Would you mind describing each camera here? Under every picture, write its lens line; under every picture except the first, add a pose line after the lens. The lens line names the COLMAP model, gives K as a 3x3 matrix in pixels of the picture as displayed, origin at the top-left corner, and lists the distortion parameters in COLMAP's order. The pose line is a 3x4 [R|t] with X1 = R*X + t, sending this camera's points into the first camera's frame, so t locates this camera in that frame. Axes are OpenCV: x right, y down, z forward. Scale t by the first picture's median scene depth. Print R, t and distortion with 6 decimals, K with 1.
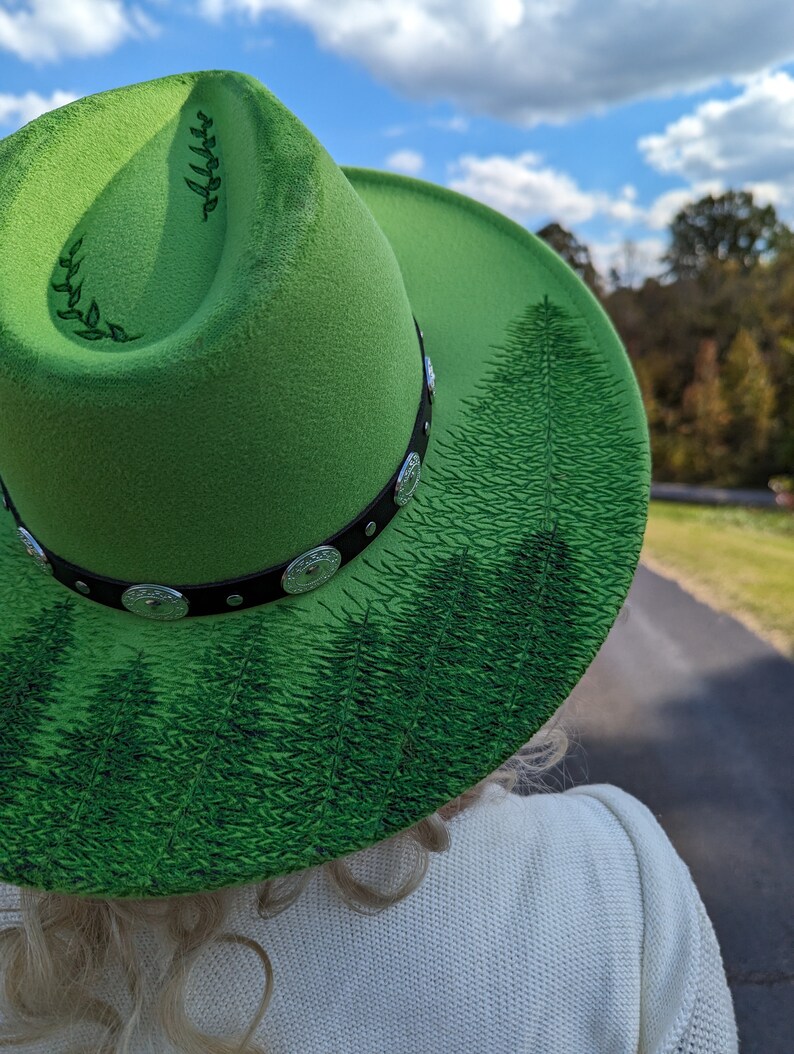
lens RADIAL K [[762.5, 0, 389.6], [0, 762.5, 526.3], [0, 0, 1]] dist [0.000099, -0.004999]
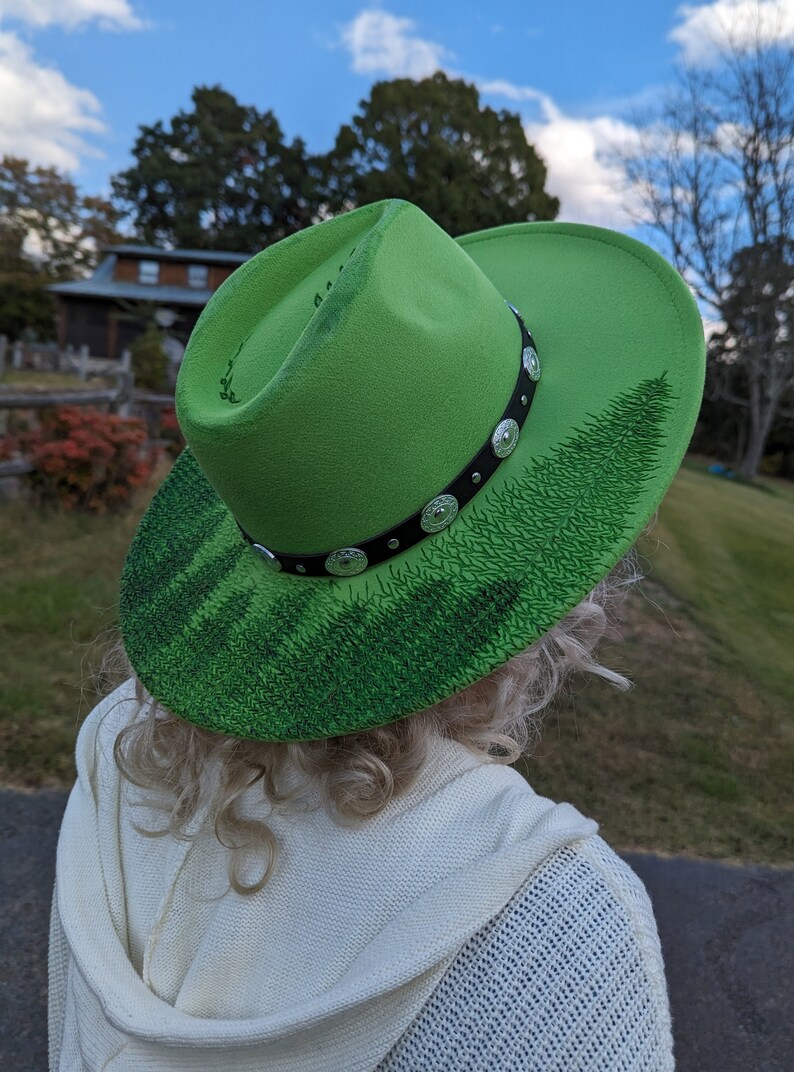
lens RADIAL K [[847.7, 0, 446.9], [0, 847.7, 476.9], [0, 0, 1]] dist [0.009666, 0.000276]
pose [[0.773178, 0.194051, -0.603771, 0.942097], [-0.192581, 0.978922, 0.068009, -0.235834], [0.604242, 0.063692, 0.794251, -0.167334]]
